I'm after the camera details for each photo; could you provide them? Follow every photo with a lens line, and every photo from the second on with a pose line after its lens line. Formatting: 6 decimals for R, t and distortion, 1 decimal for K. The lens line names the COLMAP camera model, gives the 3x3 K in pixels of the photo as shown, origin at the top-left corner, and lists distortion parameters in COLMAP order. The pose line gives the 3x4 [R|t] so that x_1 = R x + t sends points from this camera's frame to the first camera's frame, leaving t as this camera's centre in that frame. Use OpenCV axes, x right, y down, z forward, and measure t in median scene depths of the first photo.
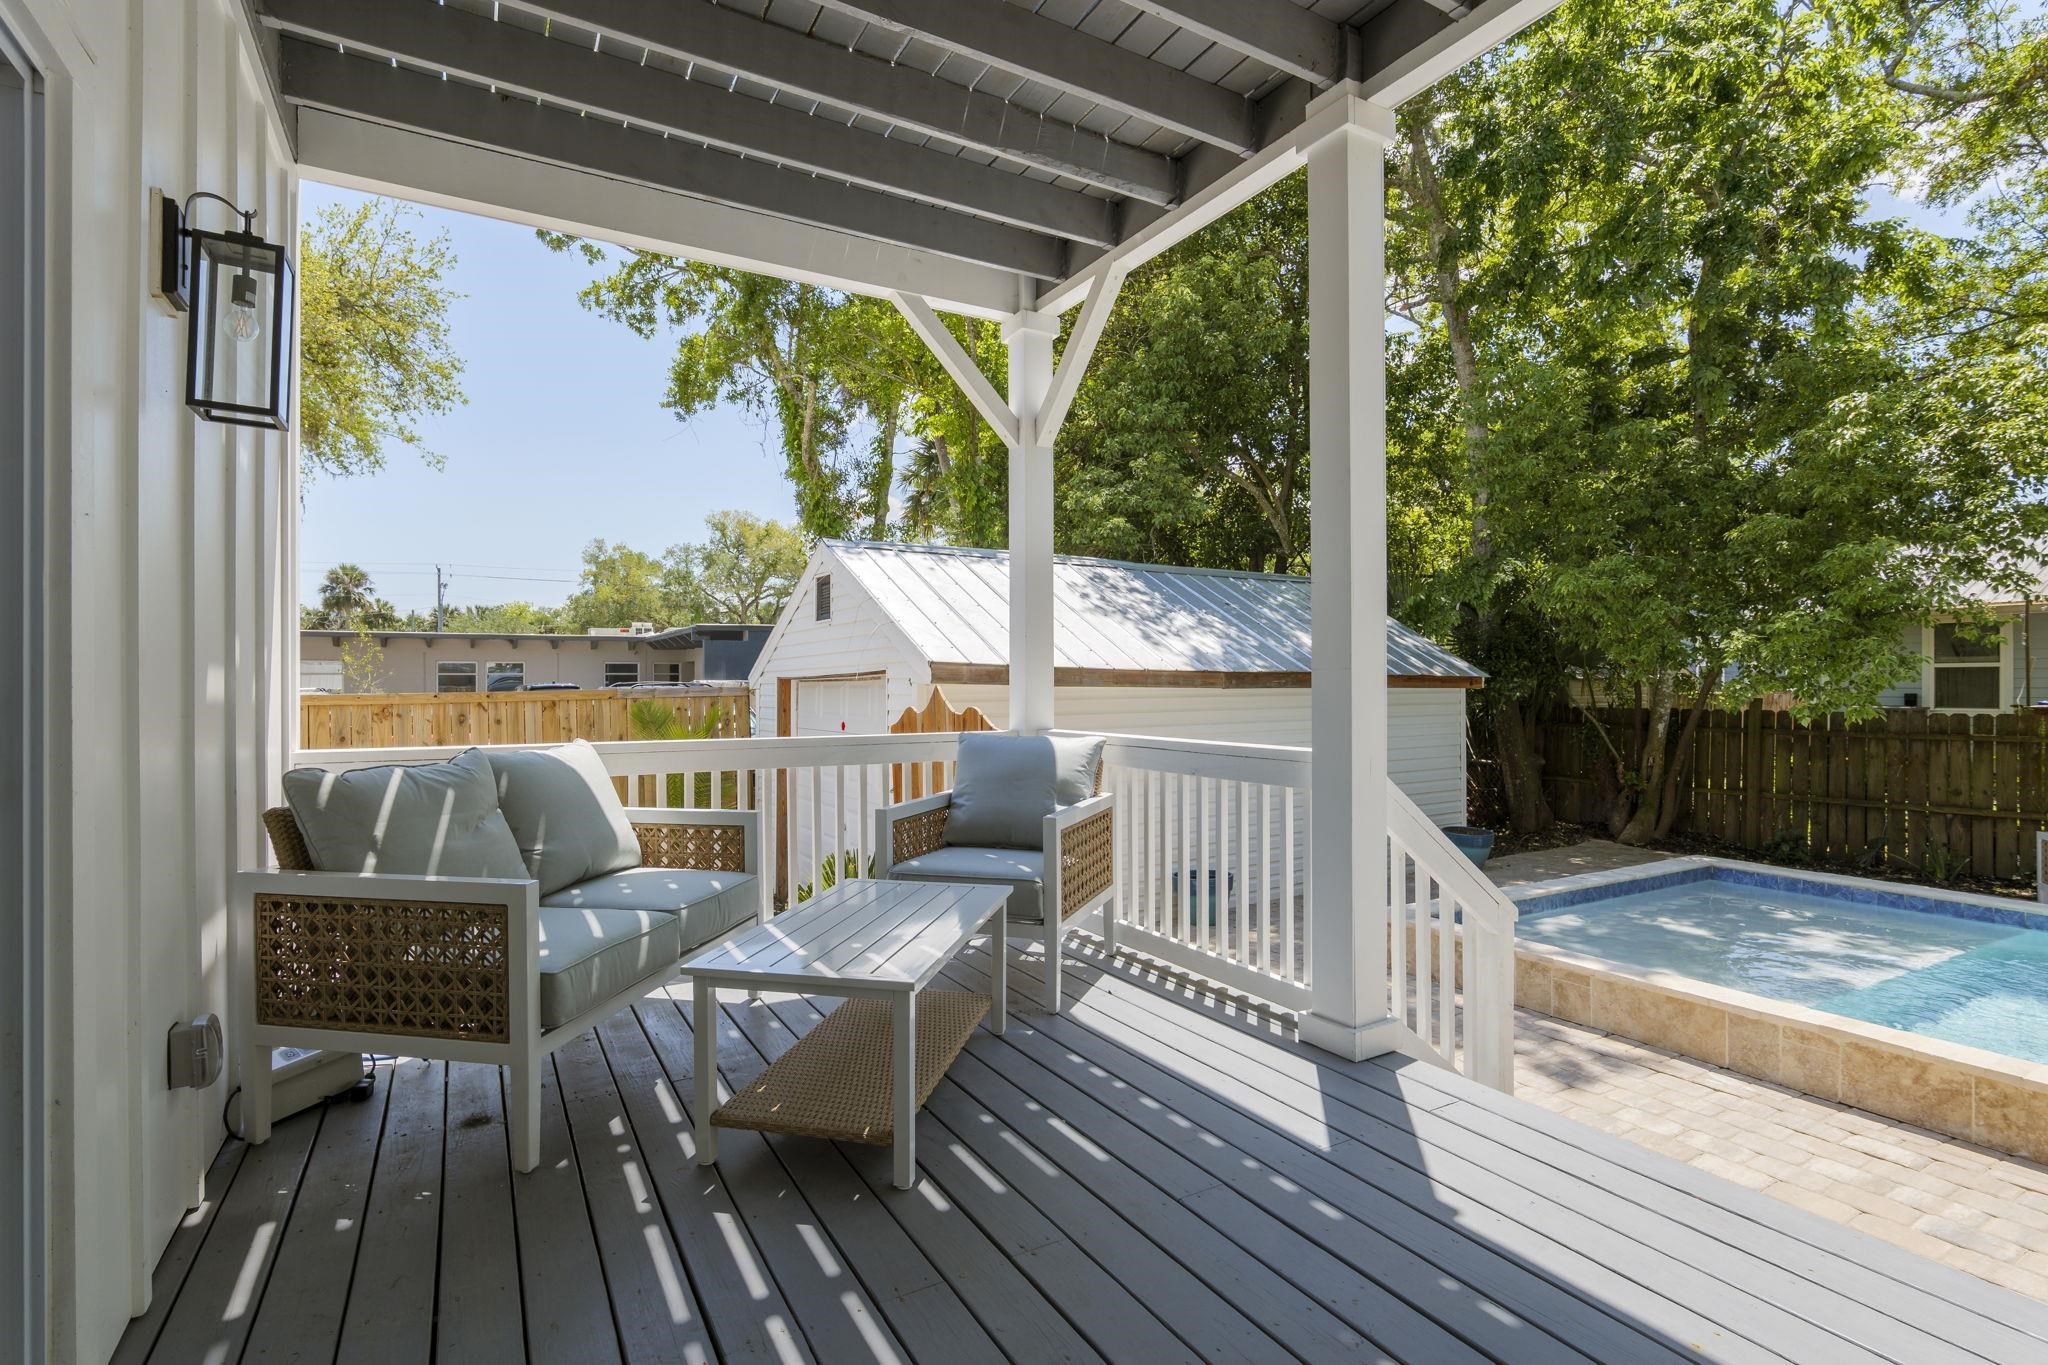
lens RADIAL K [[966.1, 0, 1024.0], [0, 966.1, 682.5], [0, 0, 1]] dist [-0.003420, -0.000103]
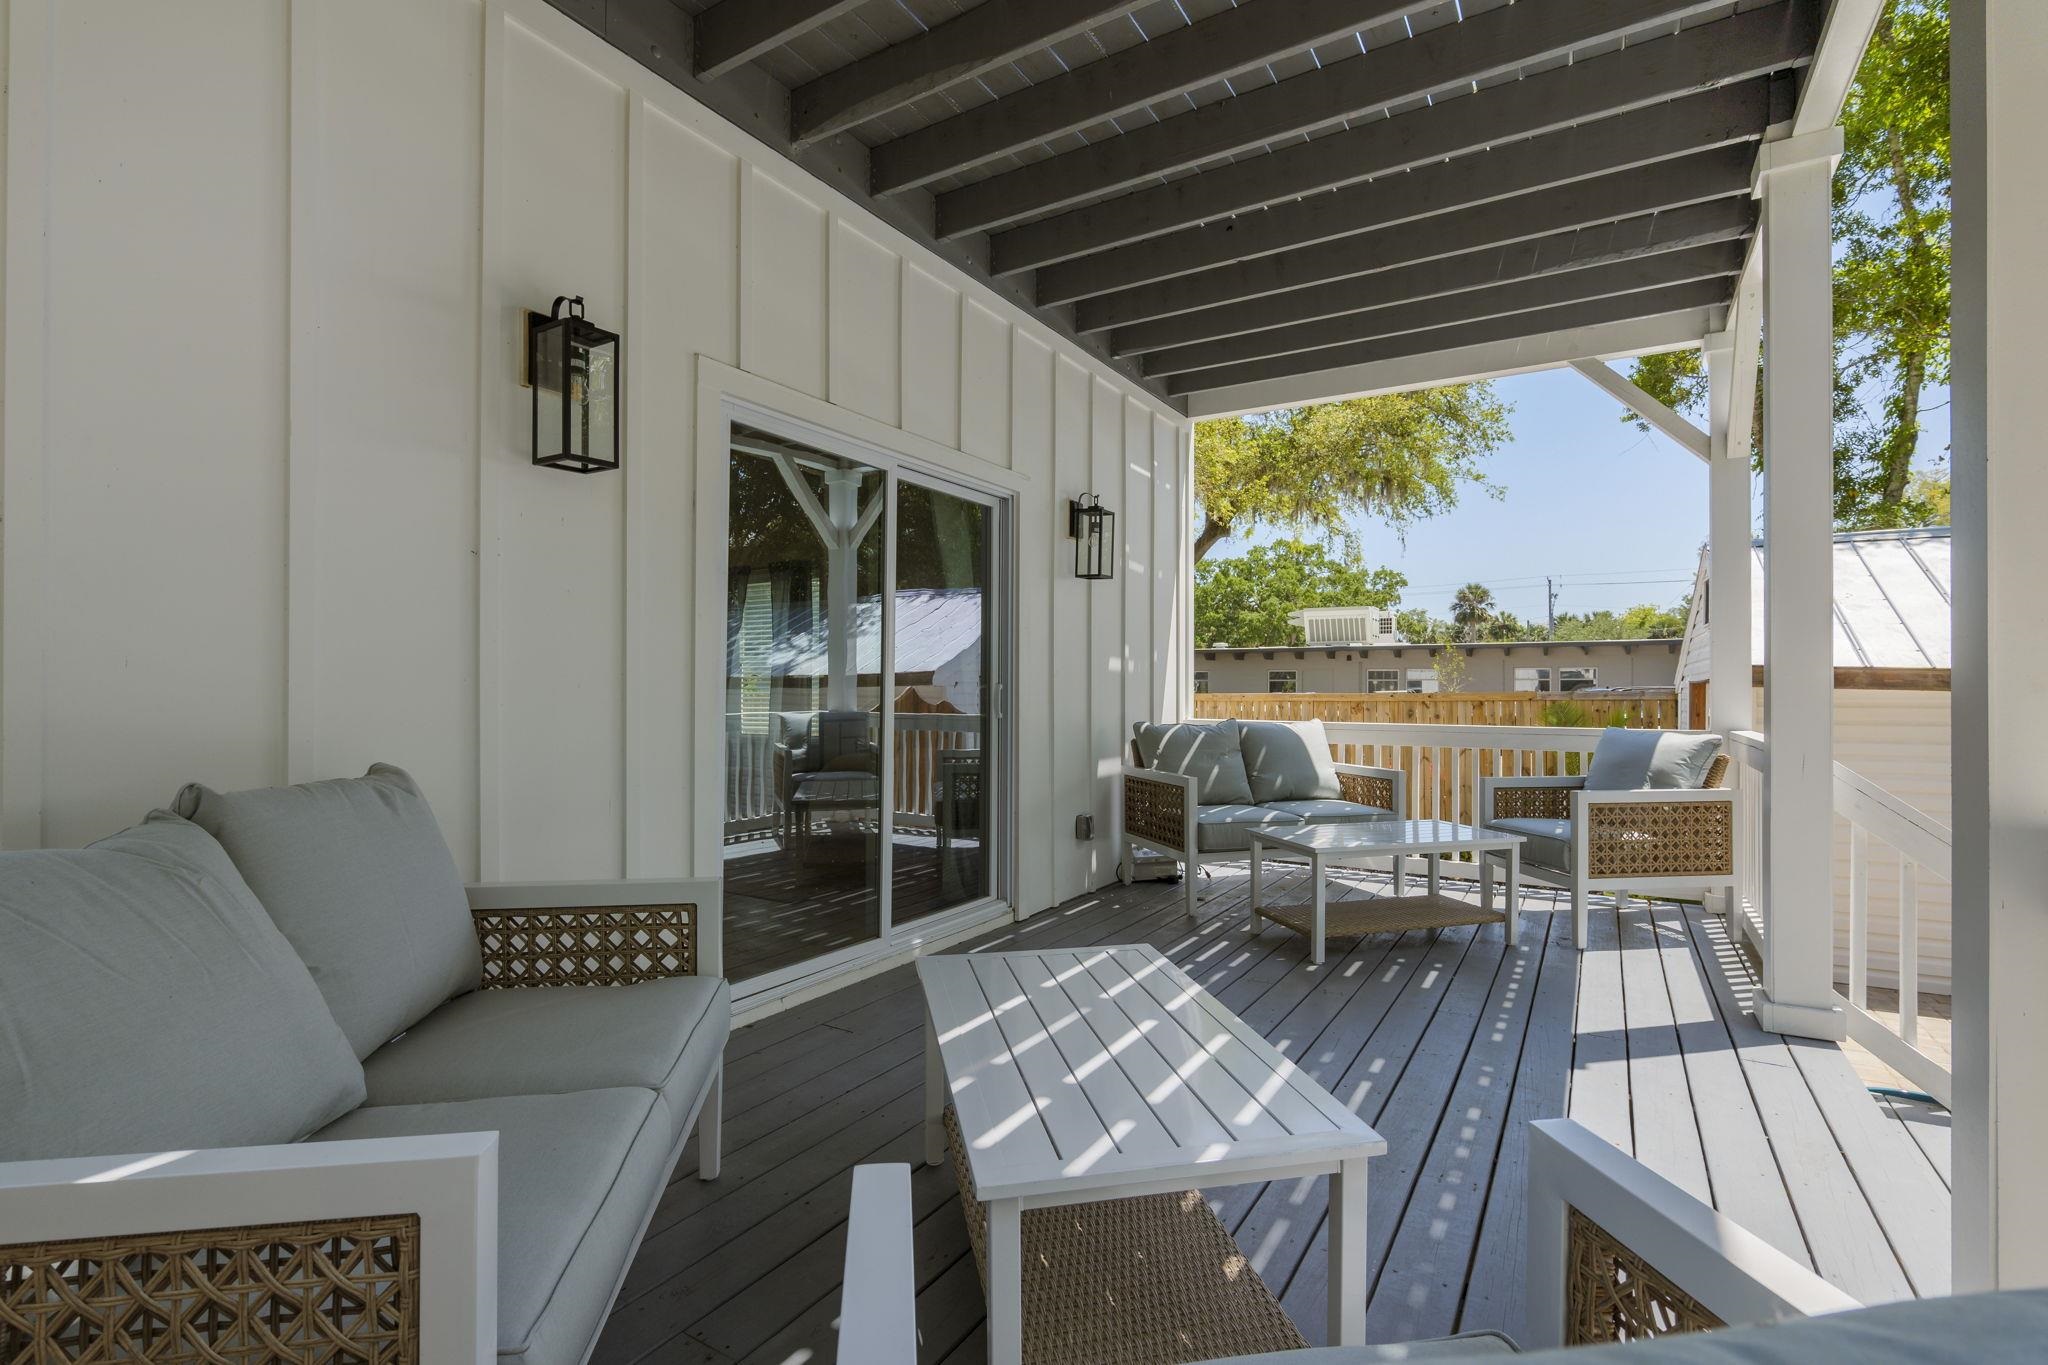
lens RADIAL K [[954.2, 0, 1024.0], [0, 954.2, 682.5], [0, 0, 1]] dist [-0.027413, -0.000125]
pose [[0.482925, 0.000077, -0.875661, 0.455121], [-0.005197, 0.999983, -0.002778, 0.003363], [0.875646, 0.005893, 0.482917, -0.129917]]
